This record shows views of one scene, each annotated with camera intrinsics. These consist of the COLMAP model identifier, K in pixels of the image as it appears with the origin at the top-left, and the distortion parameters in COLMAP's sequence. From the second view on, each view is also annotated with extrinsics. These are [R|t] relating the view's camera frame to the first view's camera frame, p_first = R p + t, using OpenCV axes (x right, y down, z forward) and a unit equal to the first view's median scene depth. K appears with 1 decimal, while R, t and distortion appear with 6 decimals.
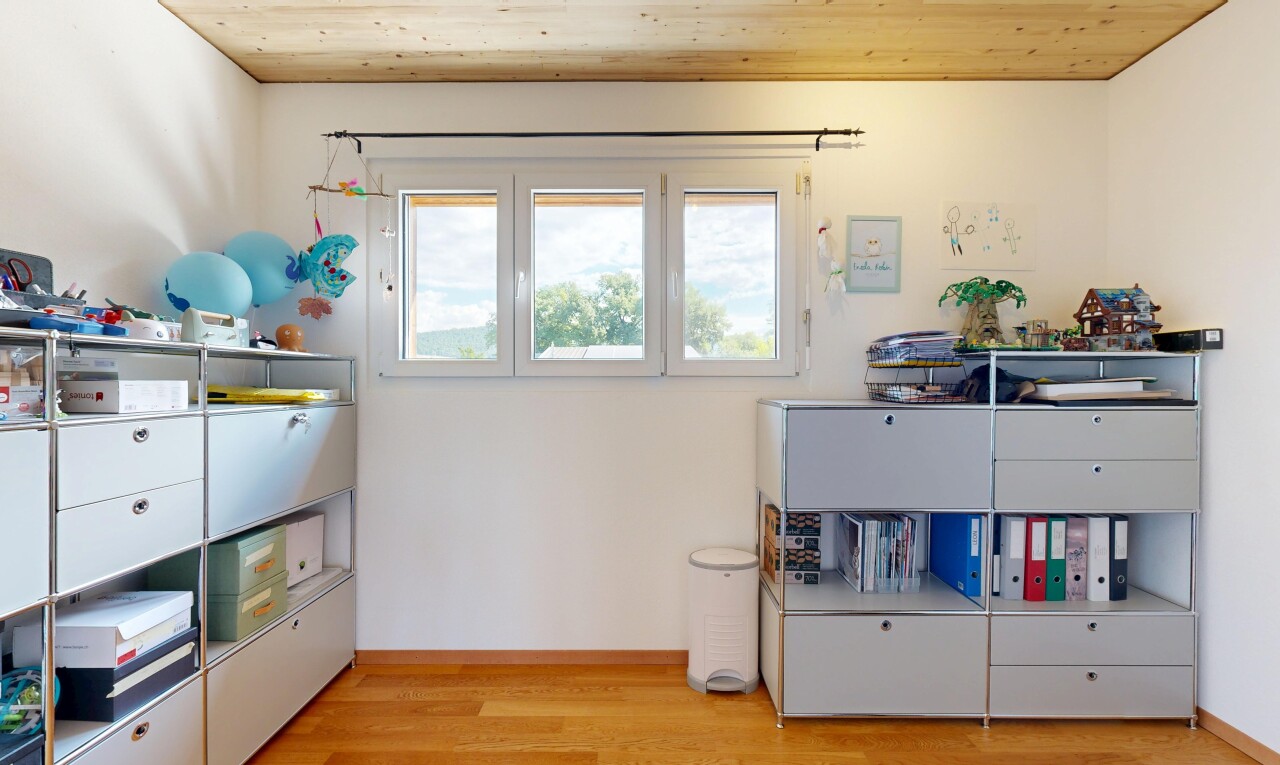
lens RADIAL K [[499.4, 0, 639.0], [0, 499.4, 386.3], [0, 0, 1]] dist [0.003196, 0.000170]
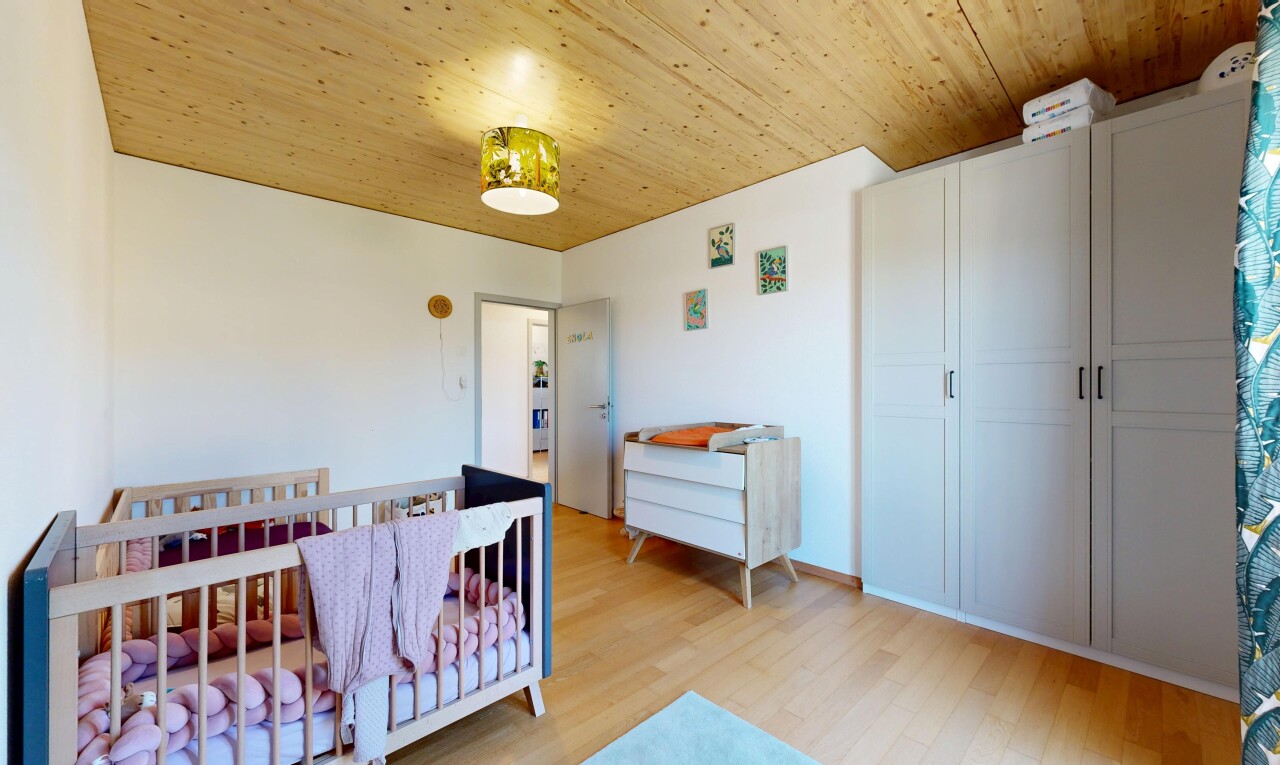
lens RADIAL K [[499.4, 0, 638.5], [0, 499.4, 384.3], [0, 0, 1]] dist [0.003196, 0.000170]
pose [[0.722529, -0.000384, 0.691341, -2.085321], [0.008064, 0.999937, -0.007872, 0.051348], [-0.691294, 0.011262, 0.722486, -3.344867]]
